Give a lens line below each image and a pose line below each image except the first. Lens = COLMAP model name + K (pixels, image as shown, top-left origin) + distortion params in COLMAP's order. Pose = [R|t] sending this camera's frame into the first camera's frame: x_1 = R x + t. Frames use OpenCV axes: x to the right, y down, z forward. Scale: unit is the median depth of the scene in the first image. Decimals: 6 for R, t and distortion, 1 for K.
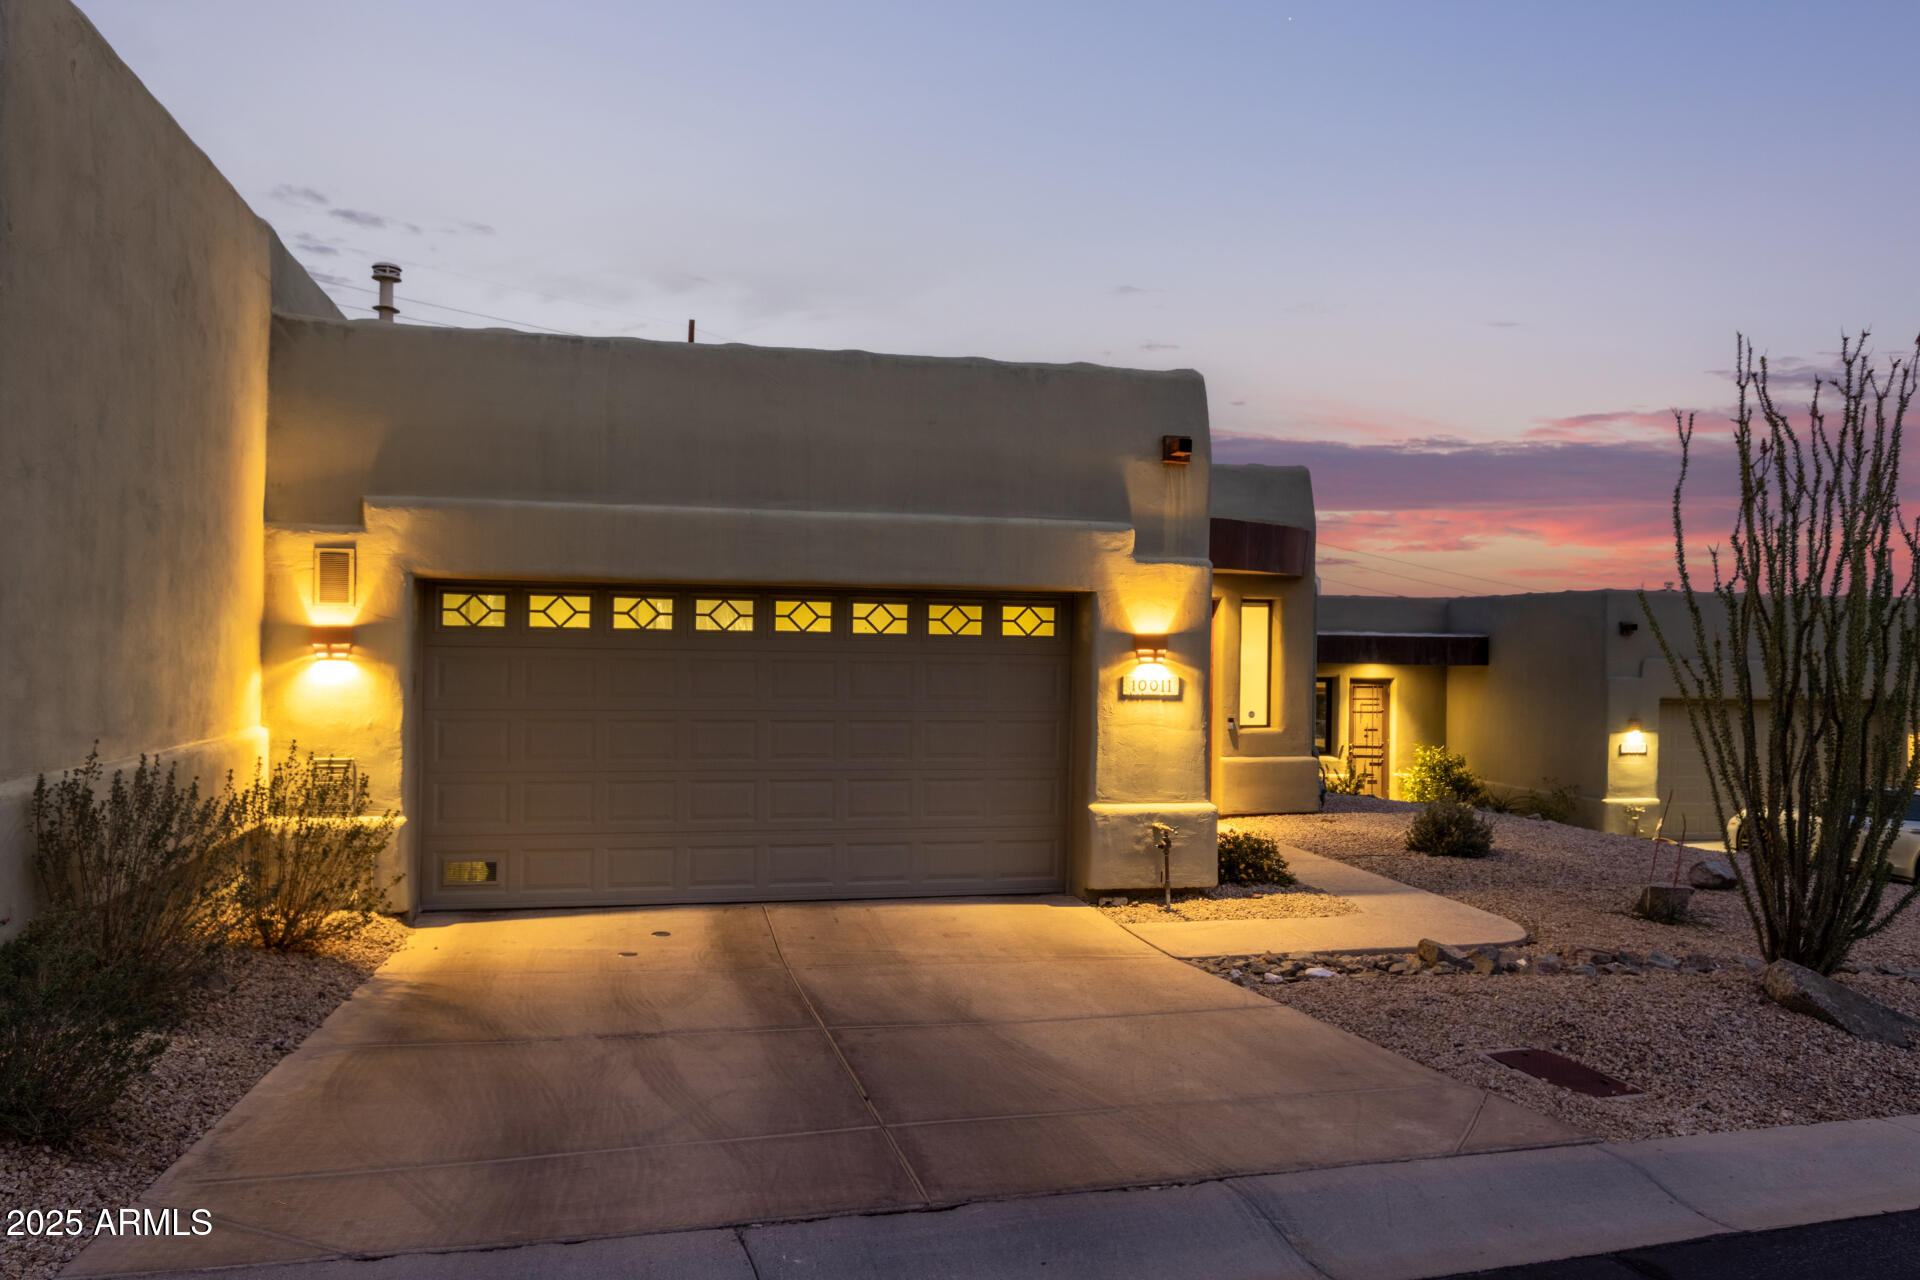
lens RADIAL K [[898.2, 0, 960.0], [0, 898.2, 640.0], [0, 0, 1]] dist [-0.000396, -0.000205]
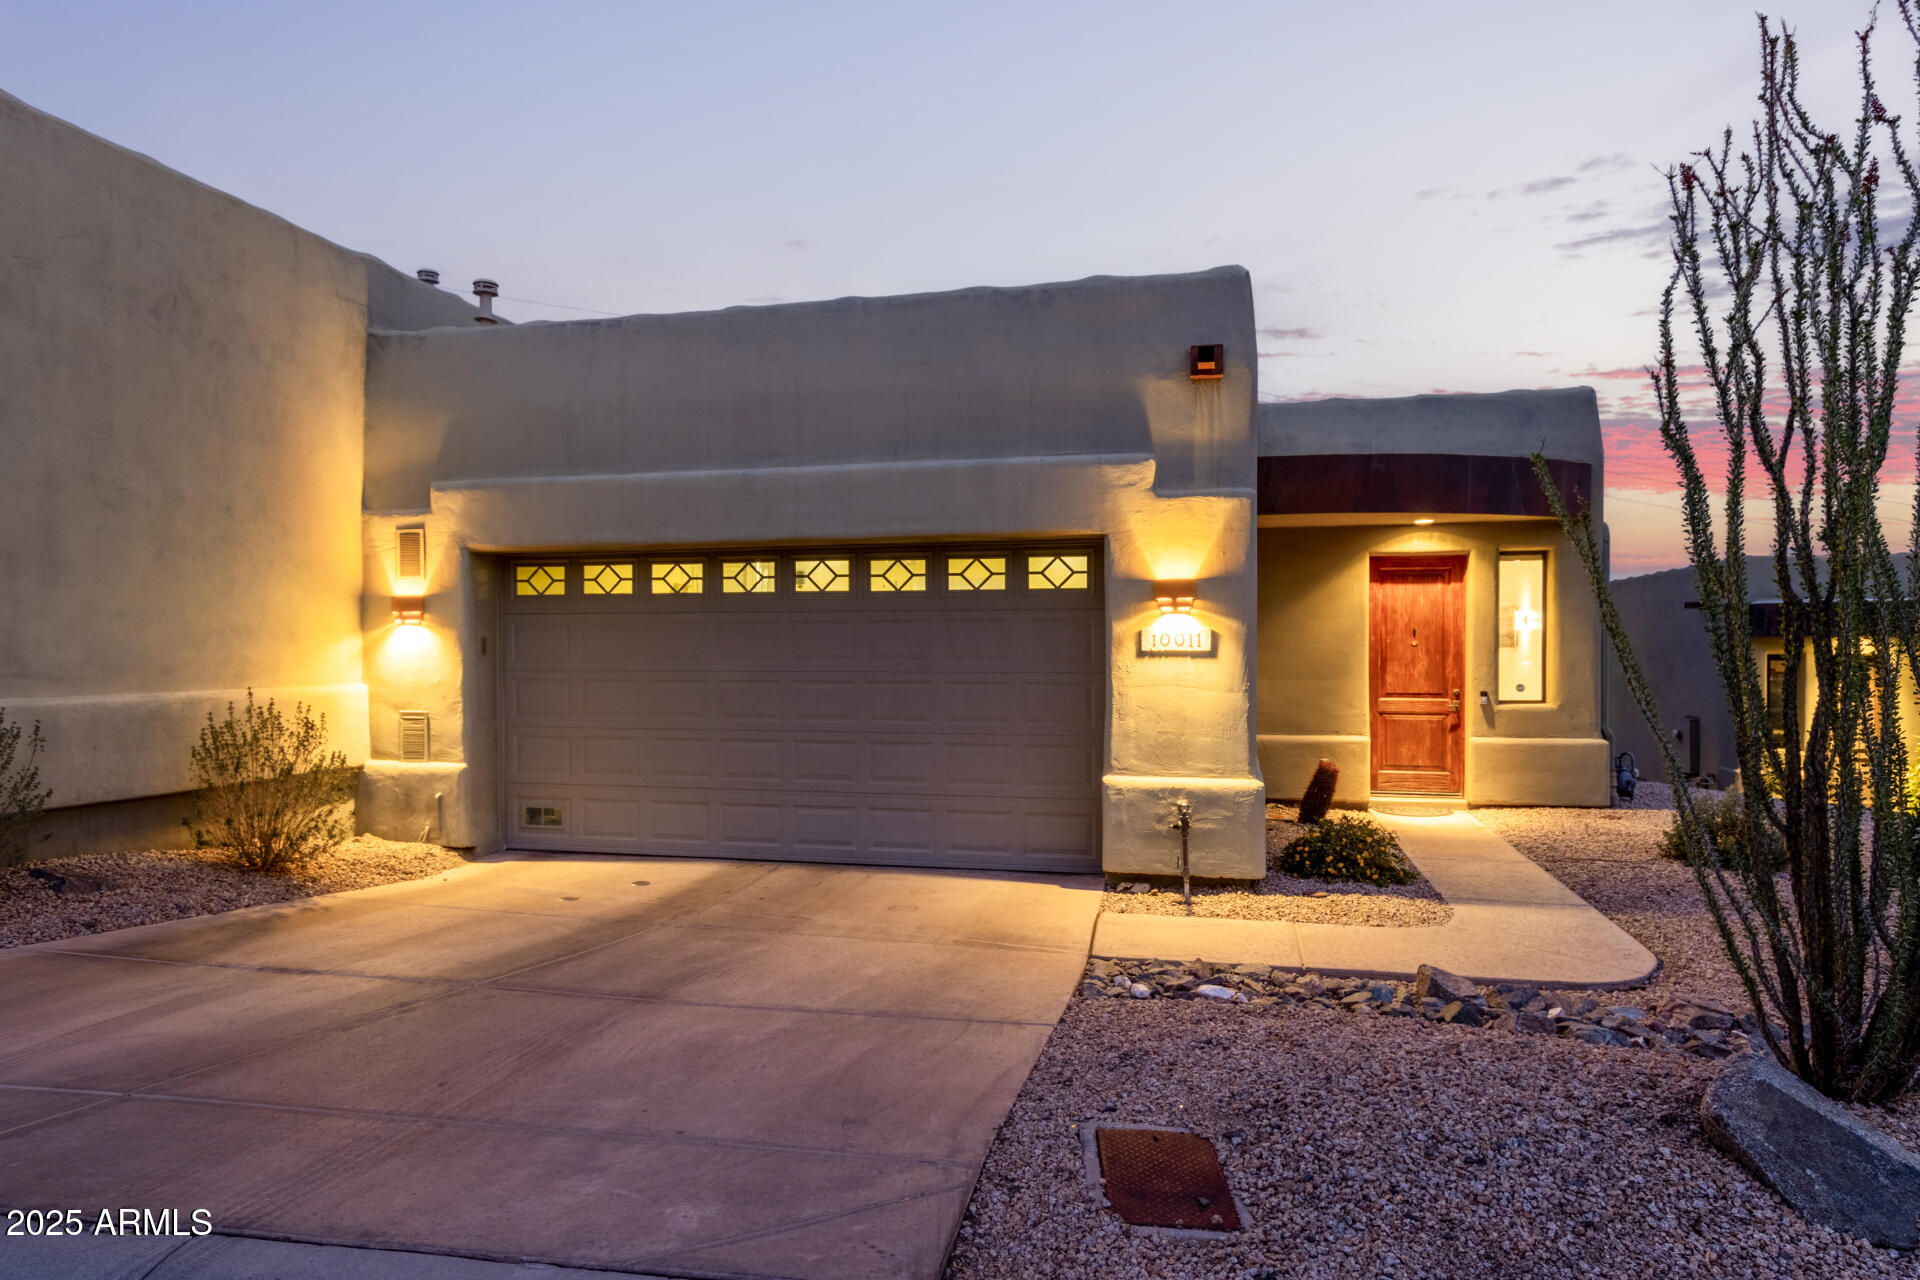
lens RADIAL K [[866.0, 0, 1098.5], [0, 866.0, 637.6], [0, 0, 1]] dist [0.001822, 0.000643]
pose [[0.944445, -0.019914, -0.328066, 0.425267], [0.022855, 0.999726, 0.005110, 0.043838], [0.327874, -0.012324, 0.944641, 0.199503]]
